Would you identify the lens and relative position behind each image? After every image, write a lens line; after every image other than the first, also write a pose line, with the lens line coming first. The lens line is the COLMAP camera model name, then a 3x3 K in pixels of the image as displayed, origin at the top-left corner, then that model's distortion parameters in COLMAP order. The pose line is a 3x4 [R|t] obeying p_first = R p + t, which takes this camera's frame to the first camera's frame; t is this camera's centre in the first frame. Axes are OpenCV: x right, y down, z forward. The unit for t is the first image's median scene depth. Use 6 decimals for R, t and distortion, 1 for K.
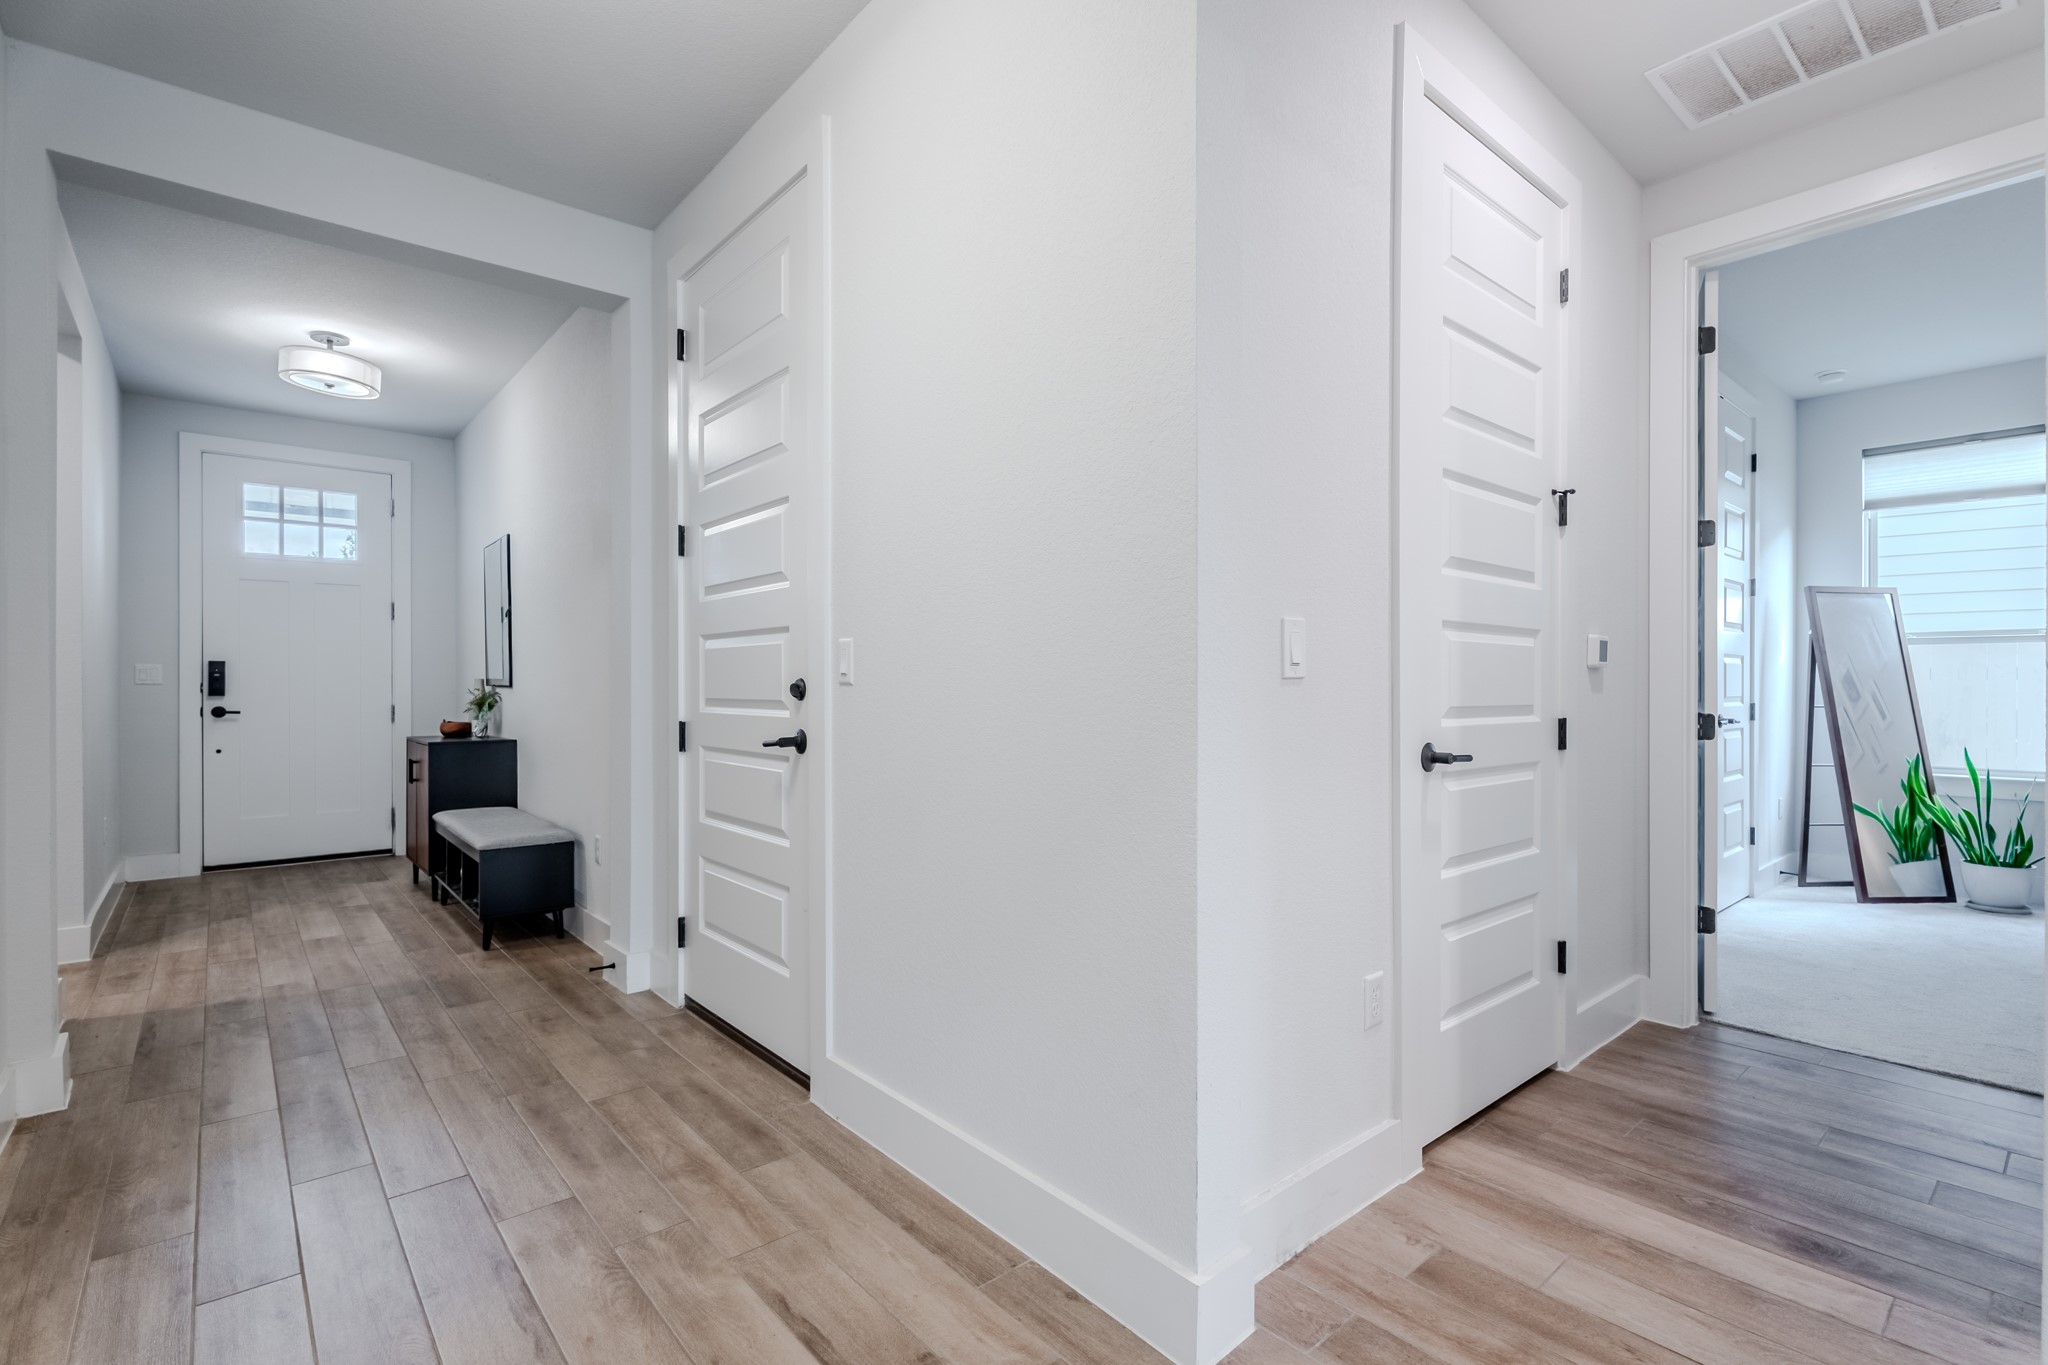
lens RADIAL K [[949.9, 0, 1057.4], [0, 949.9, 684.4], [0, 0, 1]] dist [0.000218, -0.000128]
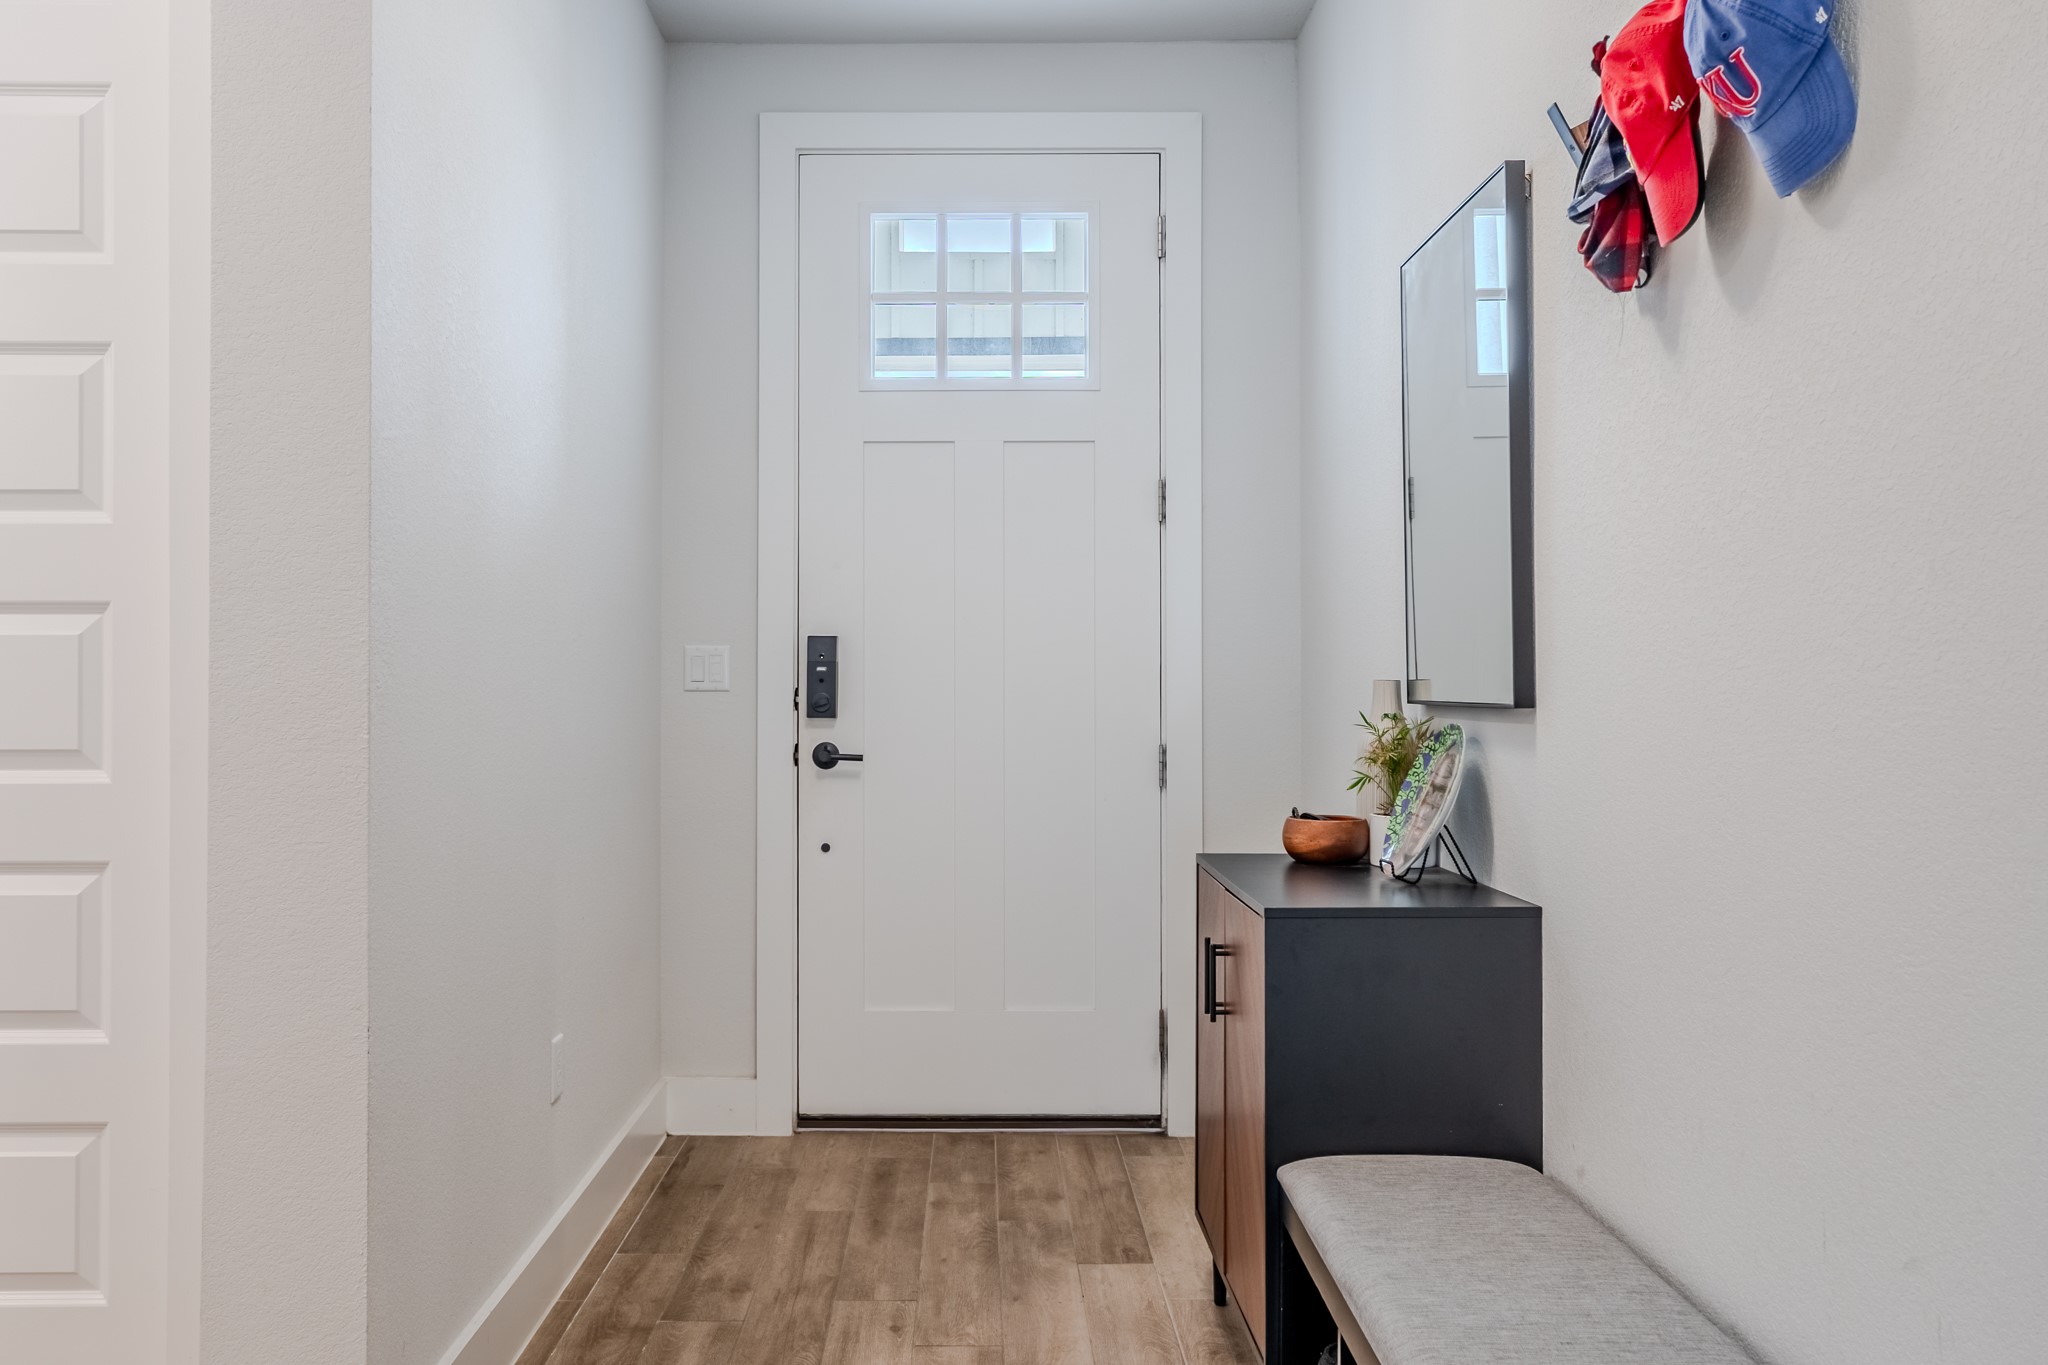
lens RADIAL K [[1557.9, 0, 1024.0], [0, 1557.9, 682.5], [0, 0, 1]] dist [-0.039643, -0.000232]
pose [[0.765208, 0.006425, -0.643751, -0.370670], [-0.000123, 0.999952, 0.009835, -0.010618], [0.643783, -0.007447, 0.765172, 0.529977]]
